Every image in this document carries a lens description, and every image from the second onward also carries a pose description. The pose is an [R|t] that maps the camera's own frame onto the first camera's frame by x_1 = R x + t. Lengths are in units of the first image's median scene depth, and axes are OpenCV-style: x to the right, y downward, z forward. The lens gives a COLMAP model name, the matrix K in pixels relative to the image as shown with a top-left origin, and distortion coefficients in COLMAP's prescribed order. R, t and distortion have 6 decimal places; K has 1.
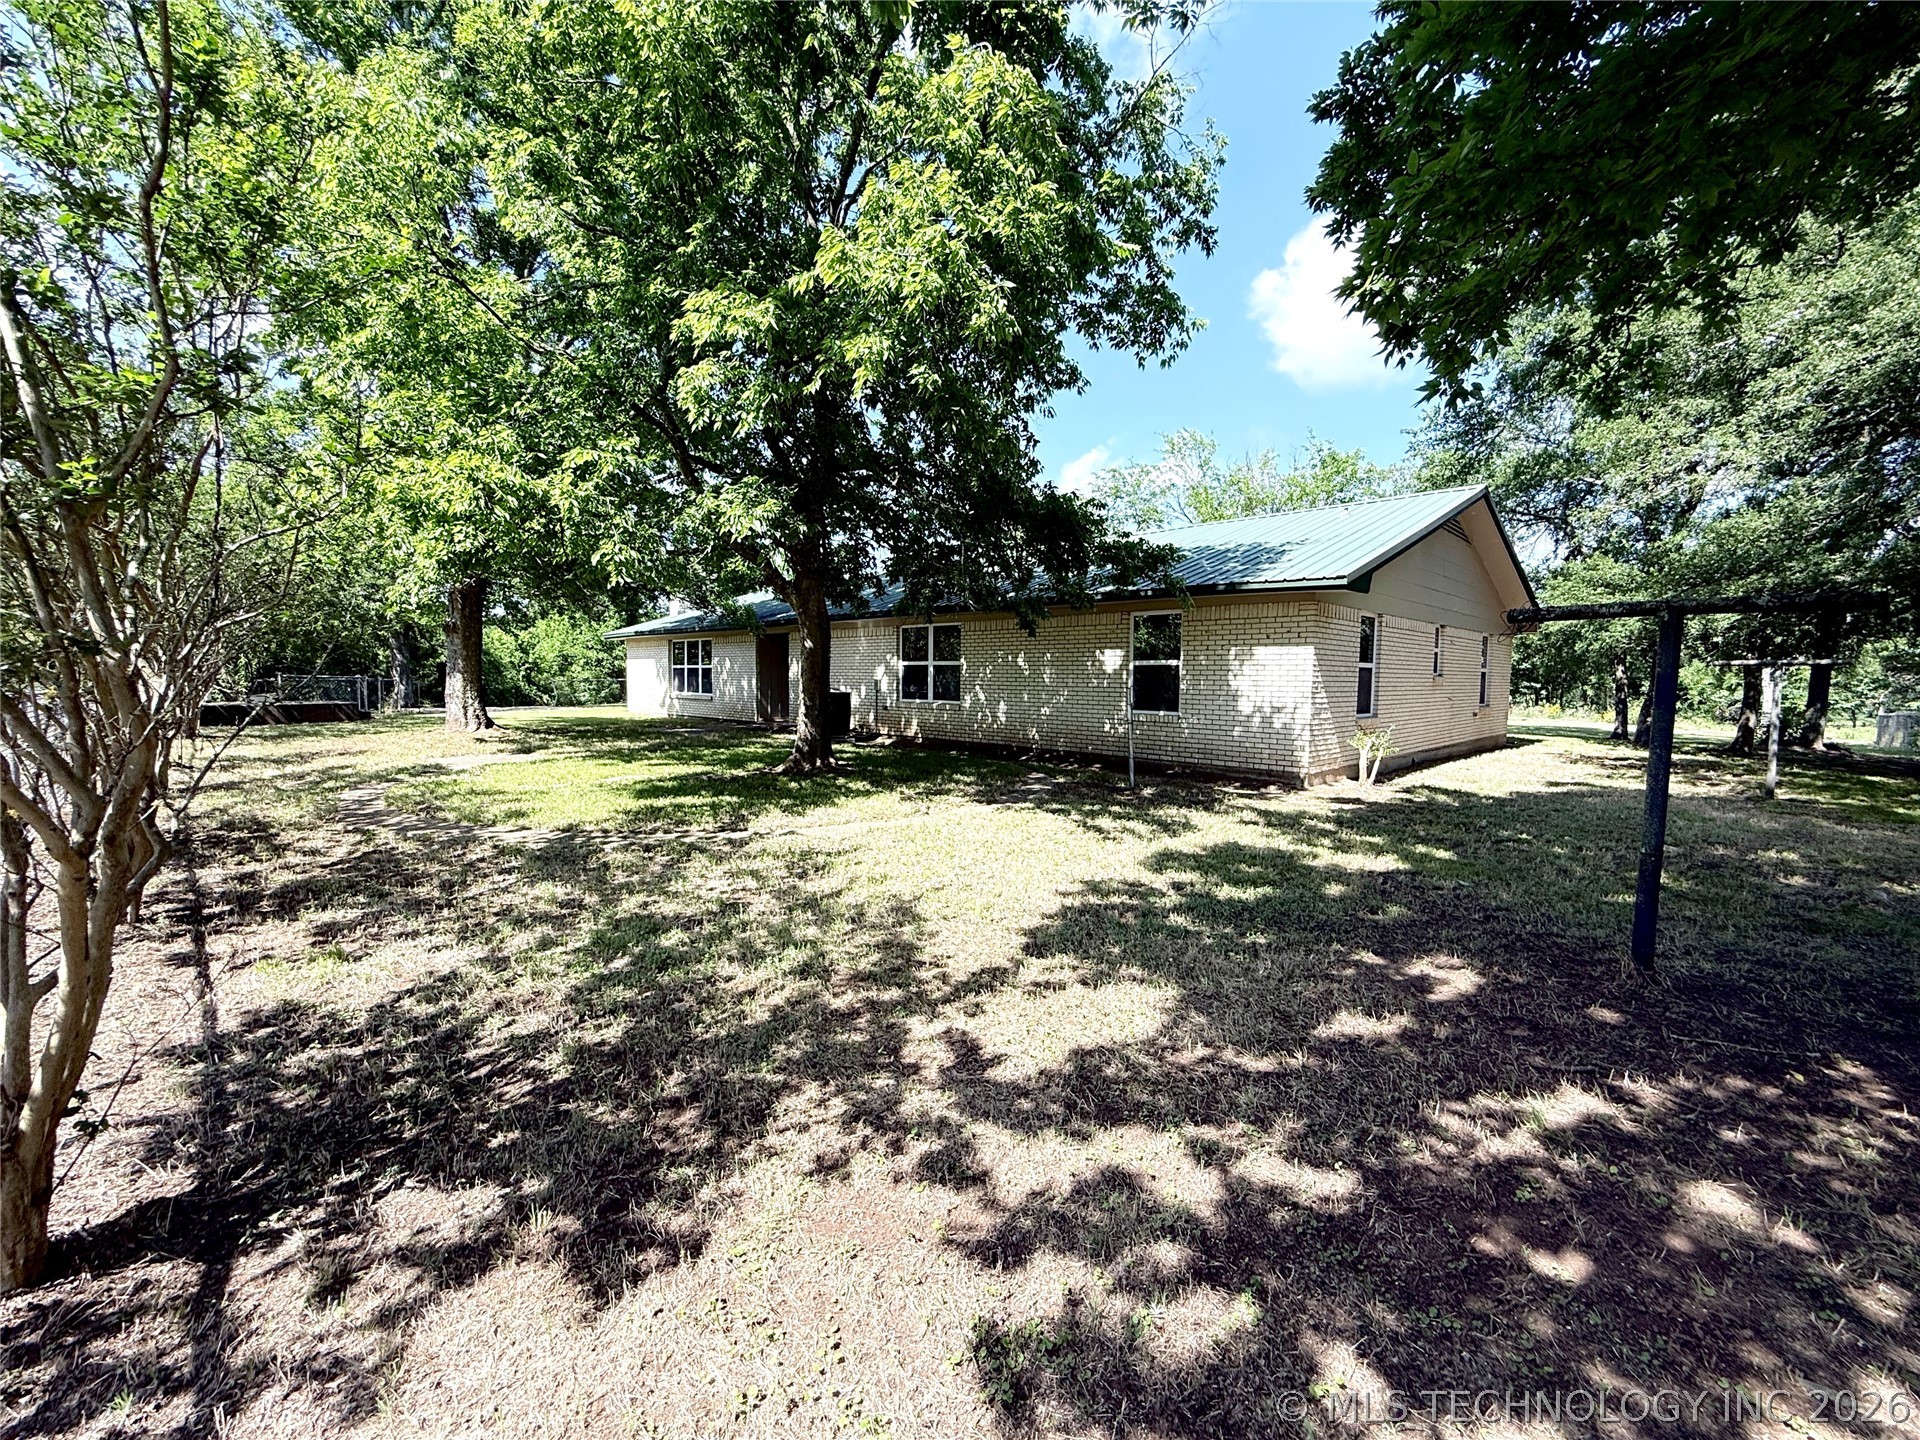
lens RADIAL K [[775.1, 0, 959.8], [0, 775.1, 724.0], [0, 0, 1]] dist [-0.002991, 0.000001]
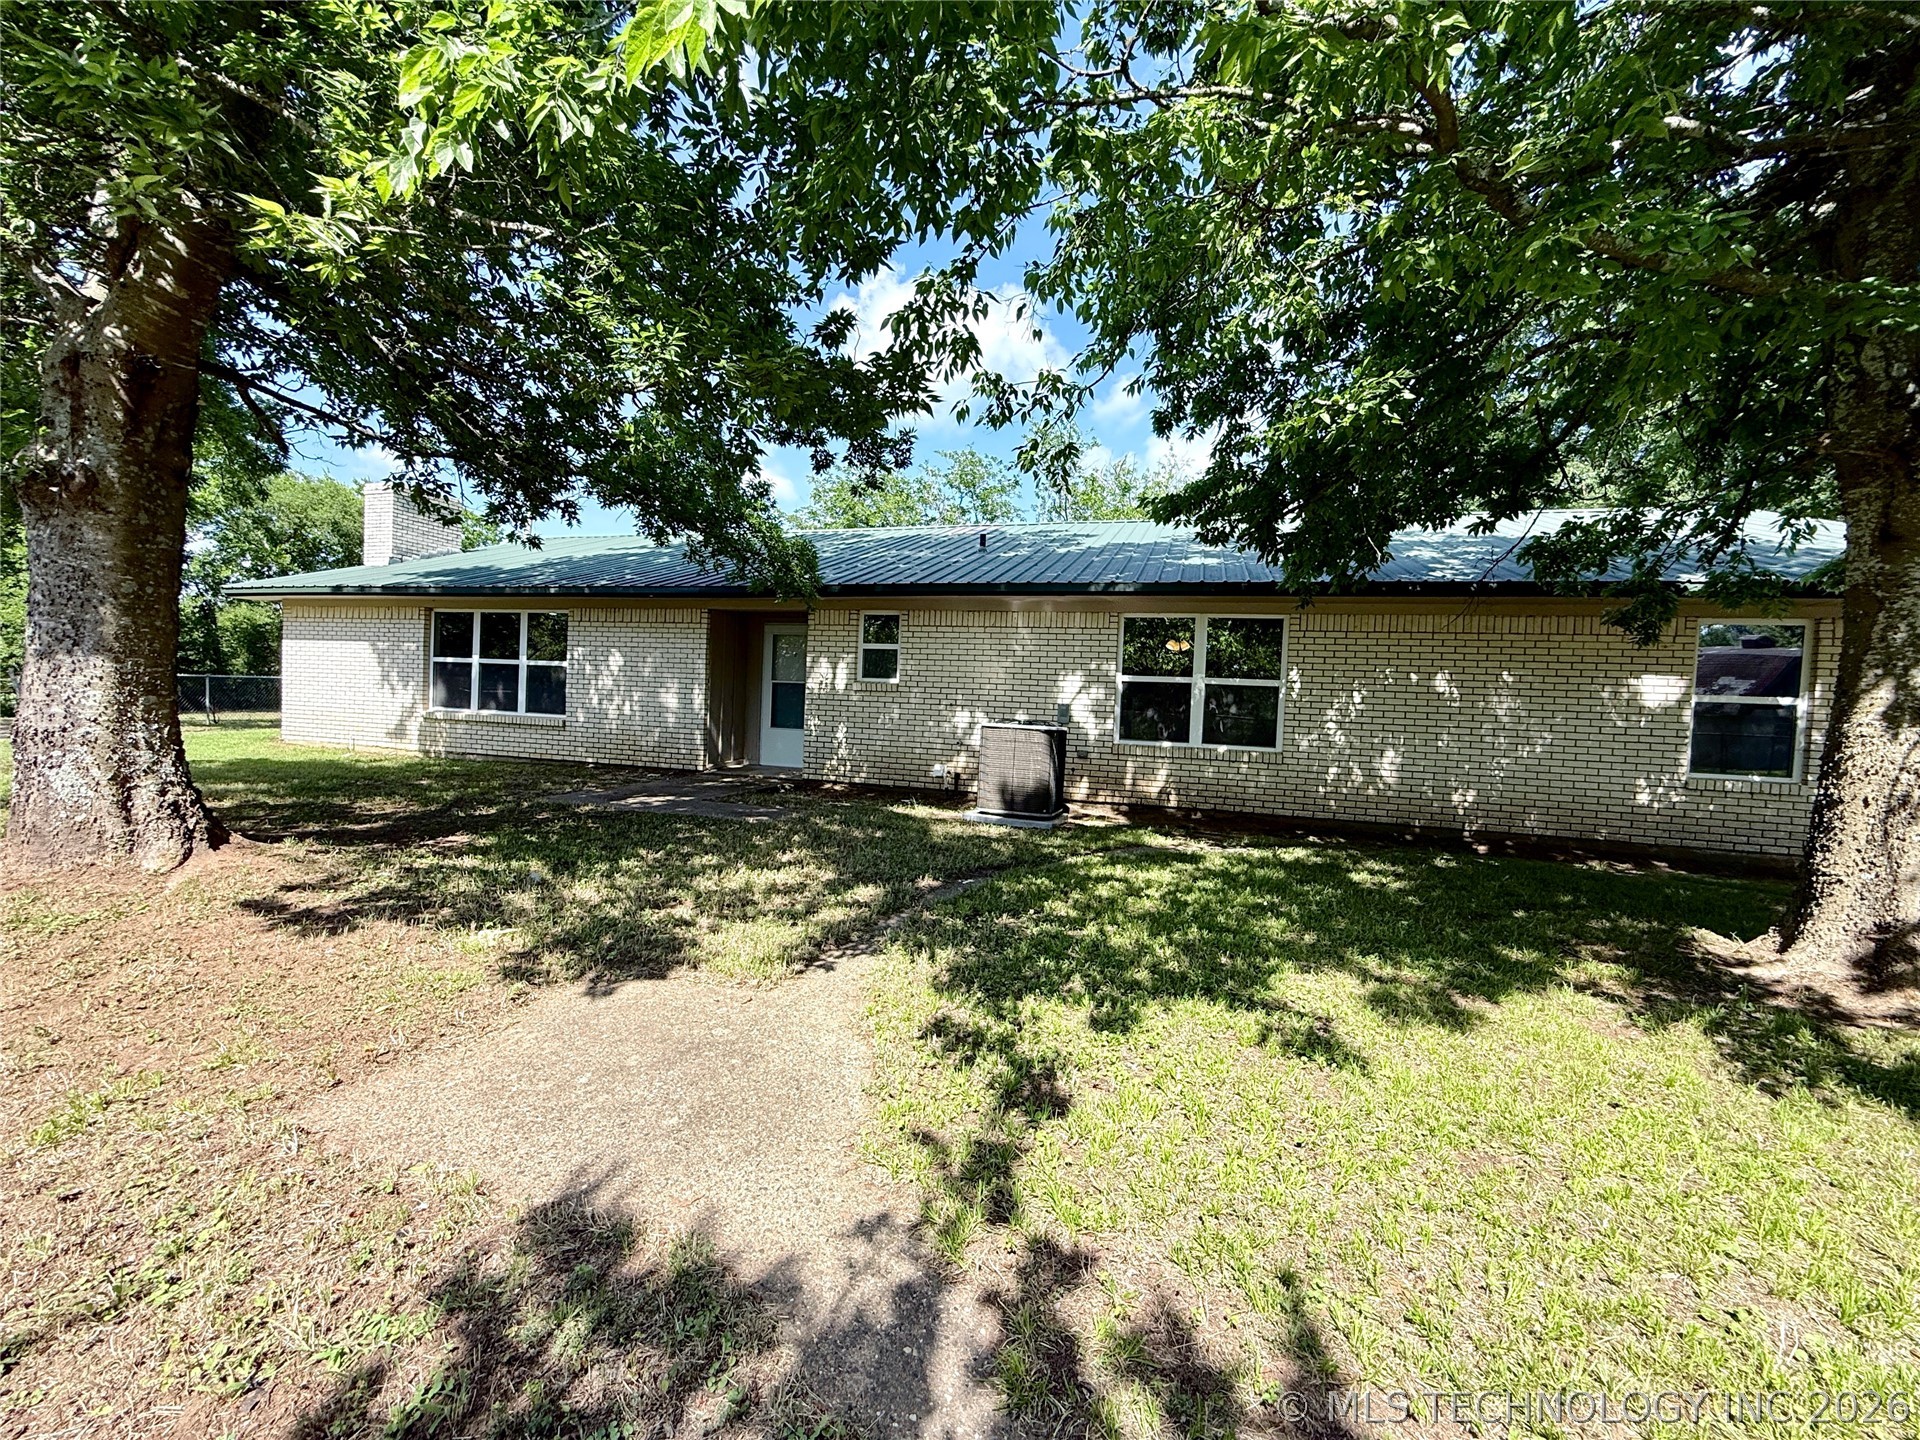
lens RADIAL K [[775.1, 0, 959.8], [0, 775.1, 724.0], [0, 0, 1]] dist [-0.002991, 0.000001]
pose [[0.882612, 0.009885, 0.469998, -0.476592], [-0.002698, 0.999869, -0.015962, -0.035752], [-0.470094, 0.012820, 0.882523, 0.578957]]
